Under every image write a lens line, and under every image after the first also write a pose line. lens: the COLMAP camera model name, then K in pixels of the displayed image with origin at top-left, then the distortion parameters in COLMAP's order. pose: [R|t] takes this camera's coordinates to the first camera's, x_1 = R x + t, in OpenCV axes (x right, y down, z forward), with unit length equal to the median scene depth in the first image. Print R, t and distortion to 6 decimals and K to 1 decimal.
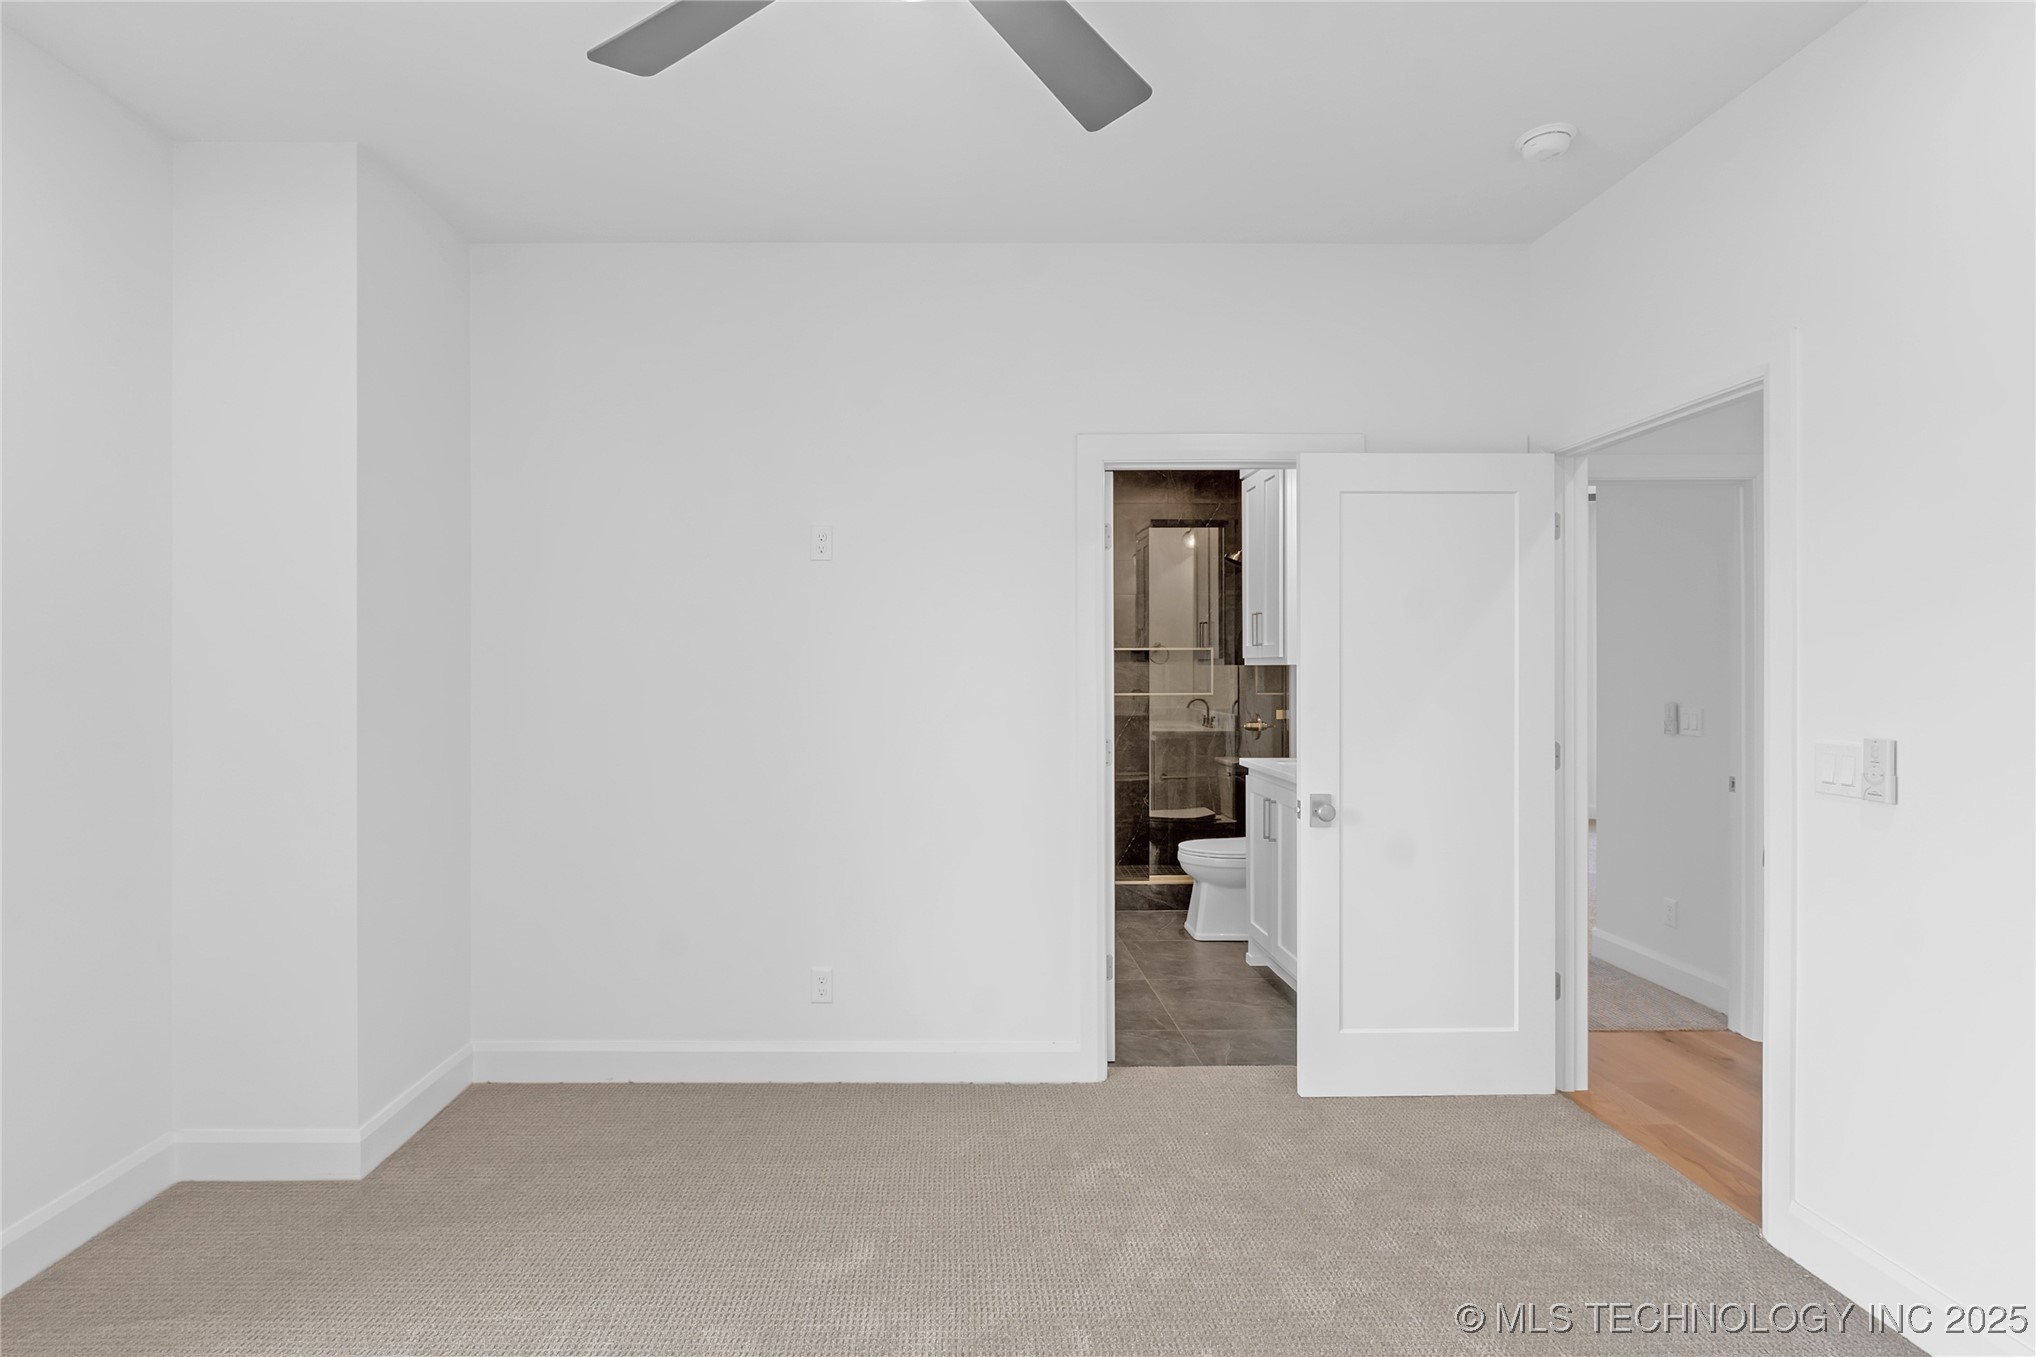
lens RADIAL K [[951.1, 0, 1007.6], [0, 951.1, 672.0], [0, 0, 1]] dist [-0.009713, 0.000795]
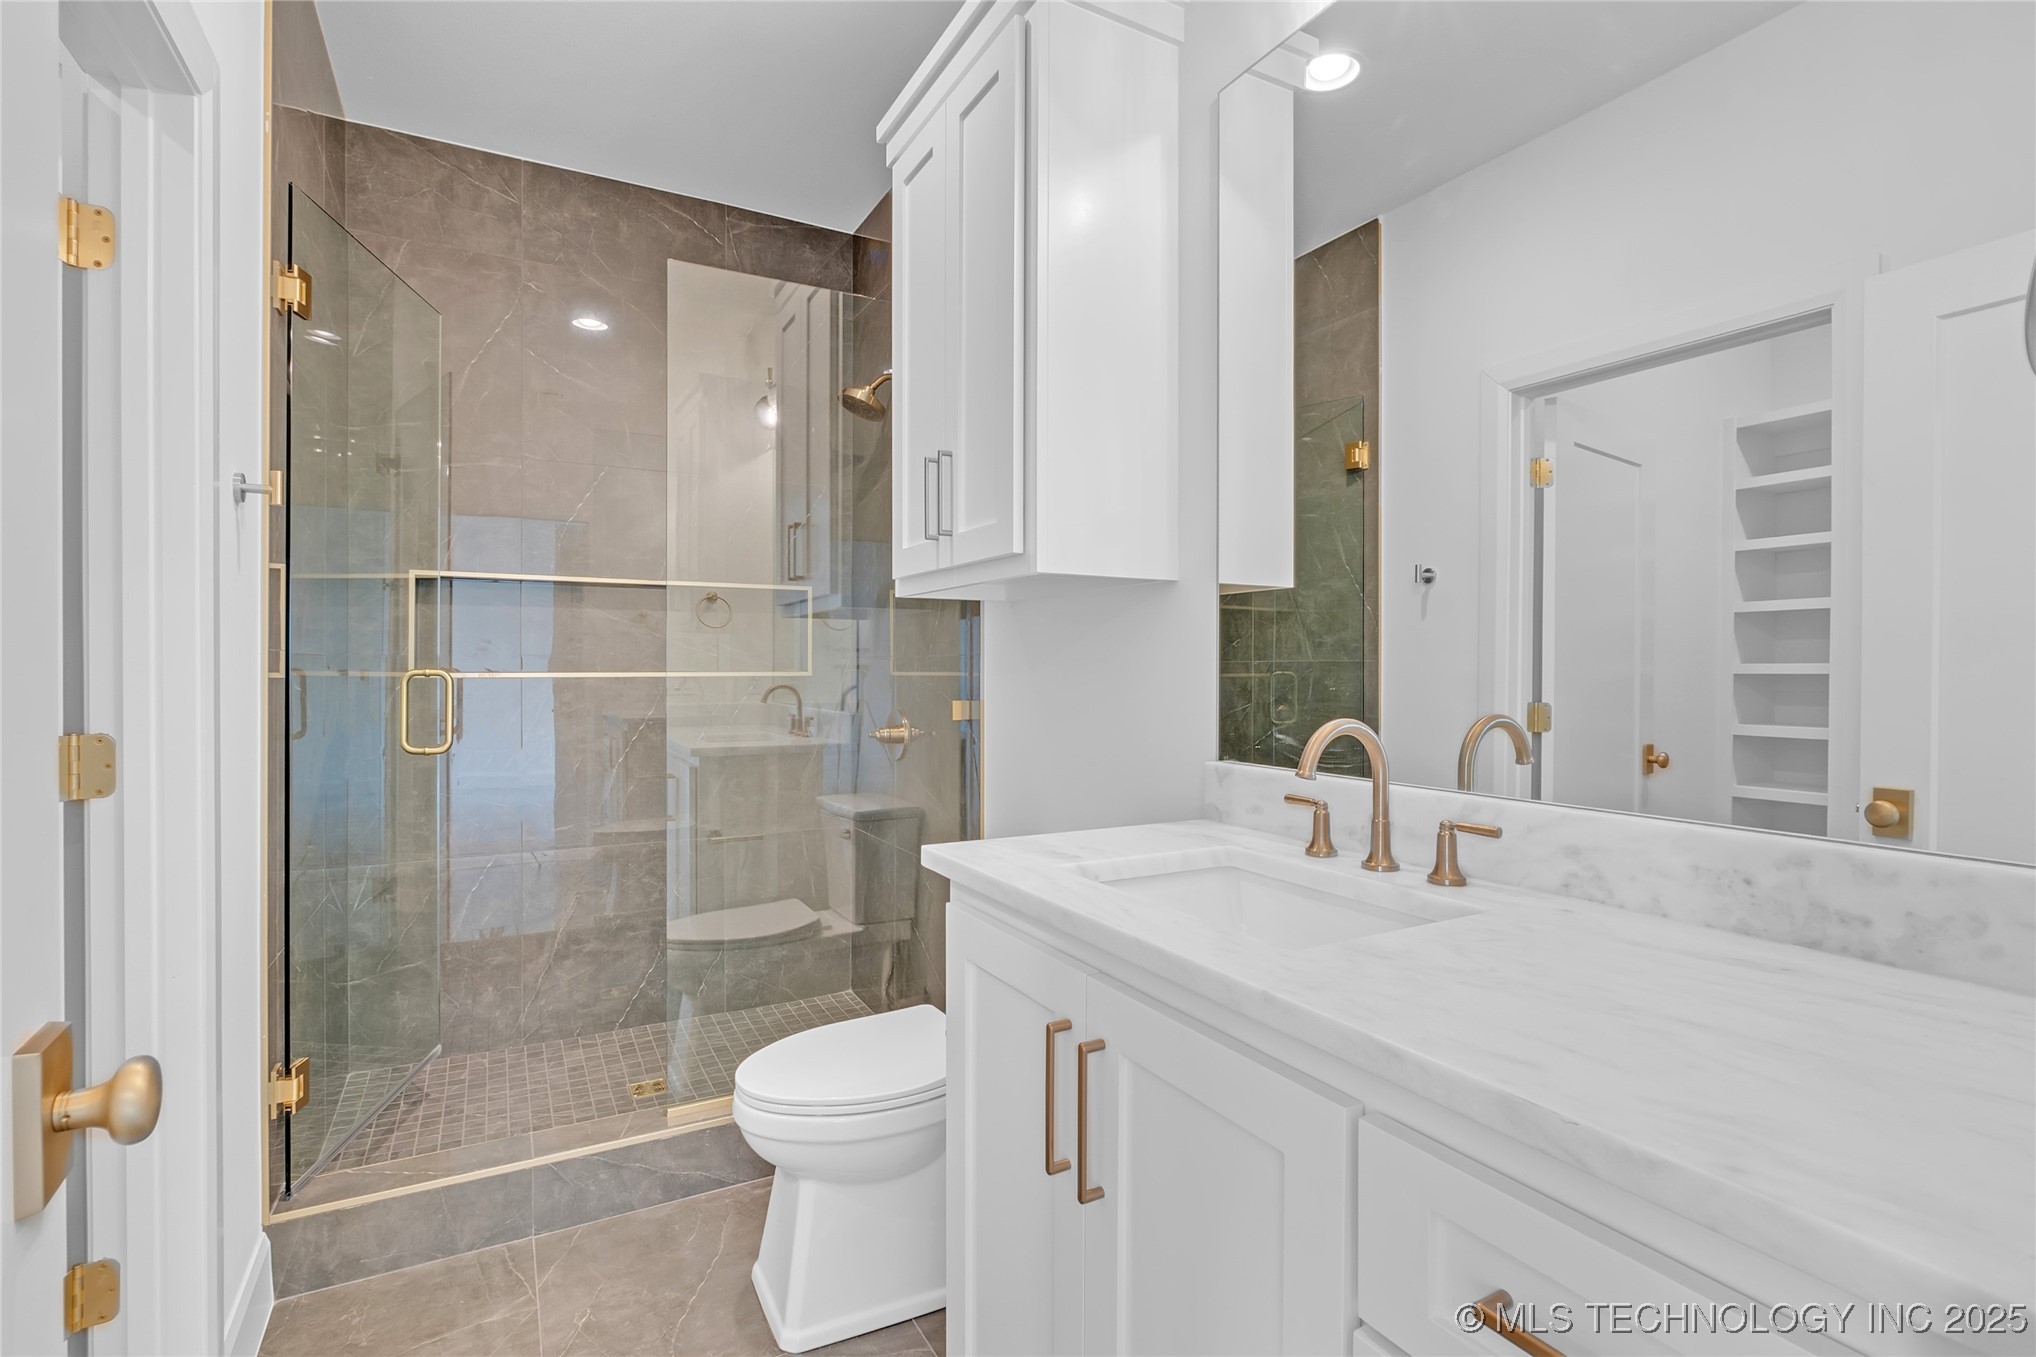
lens RADIAL K [[951.1, 0, 1003.9], [0, 951.1, 672.5], [0, 0, 1]] dist [-0.009713, 0.000795]
pose [[0.907557, 0.001835, 0.419925, 0.092413], [-0.002171, 0.999998, 0.000323, 0.022082], [-0.419923, -0.001204, 0.907559, 0.481604]]
